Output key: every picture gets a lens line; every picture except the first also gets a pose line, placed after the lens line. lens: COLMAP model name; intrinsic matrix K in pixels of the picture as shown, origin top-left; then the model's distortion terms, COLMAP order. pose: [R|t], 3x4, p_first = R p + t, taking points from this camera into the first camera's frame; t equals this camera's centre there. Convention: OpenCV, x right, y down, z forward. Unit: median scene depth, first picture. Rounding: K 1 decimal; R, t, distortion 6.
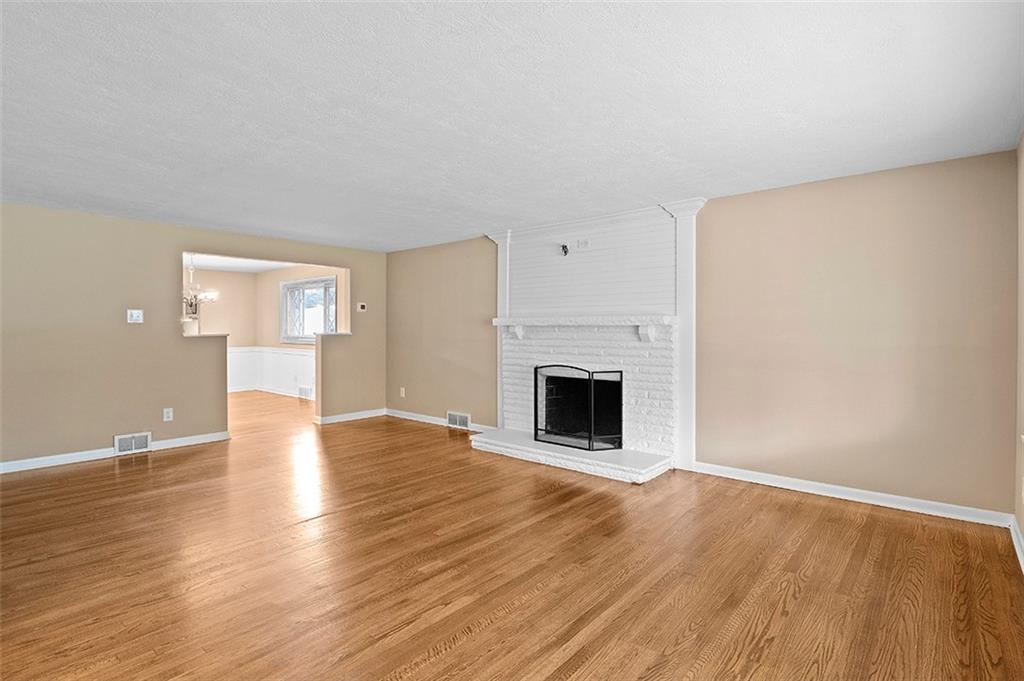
lens RADIAL K [[510.3, 0, 518.1], [0, 510.3, 337.9], [0, 0, 1]] dist [-0.006191, -0.001374]
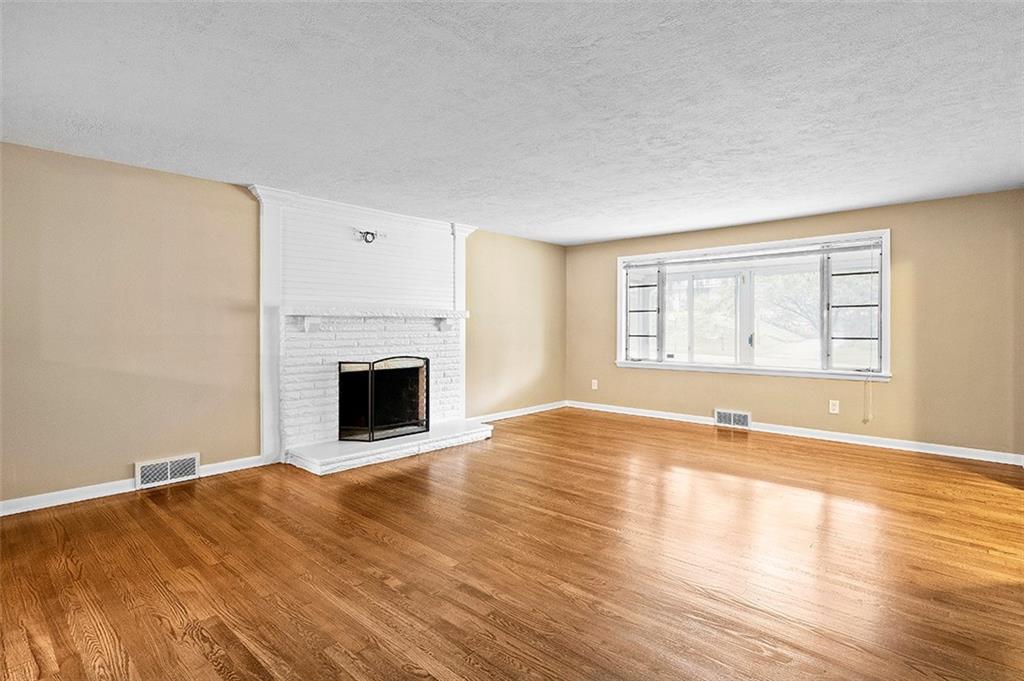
lens RADIAL K [[510.3, 0, 517.3], [0, 510.3, 329.8], [0, 0, 1]] dist [-0.006191, -0.001374]
pose [[0.013057, -0.011950, 0.999843, -0.882868], [0.008412, 0.999895, 0.011840, -0.008235], [-0.999879, 0.008256, 0.013156, 0.729584]]
